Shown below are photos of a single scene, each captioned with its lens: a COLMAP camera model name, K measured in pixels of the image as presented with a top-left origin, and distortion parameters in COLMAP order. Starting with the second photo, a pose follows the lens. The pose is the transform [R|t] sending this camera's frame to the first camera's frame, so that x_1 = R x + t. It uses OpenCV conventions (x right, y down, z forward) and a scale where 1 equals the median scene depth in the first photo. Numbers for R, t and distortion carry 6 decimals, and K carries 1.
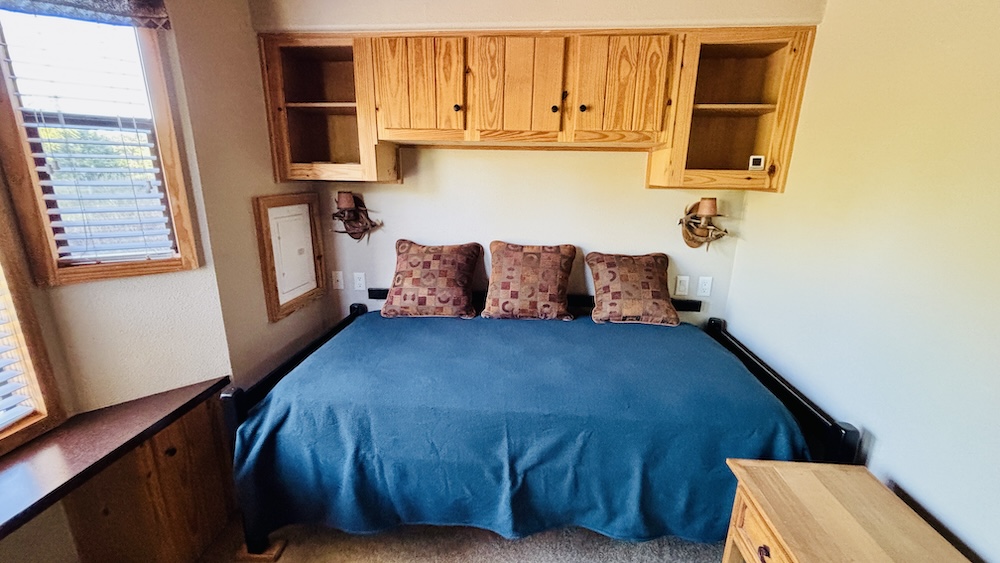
lens RADIAL K [[404.7, 0, 500.8], [0, 404.7, 280.2], [0, 0, 1]] dist [-0.002498, -0.000382]
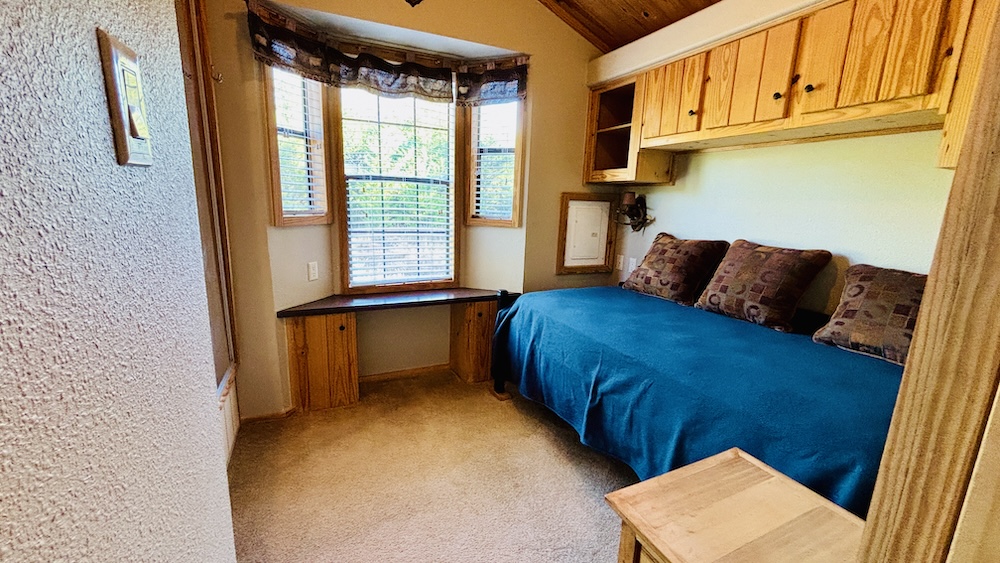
lens RADIAL K [[404.7, 0, 497.4], [0, 404.7, 282.4], [0, 0, 1]] dist [-0.002498, -0.000382]
pose [[0.495488, 0.173993, -0.851010, 0.651649], [-0.245845, 0.967763, 0.054724, 0.111319], [0.833098, 0.182102, 0.522290, 0.018106]]
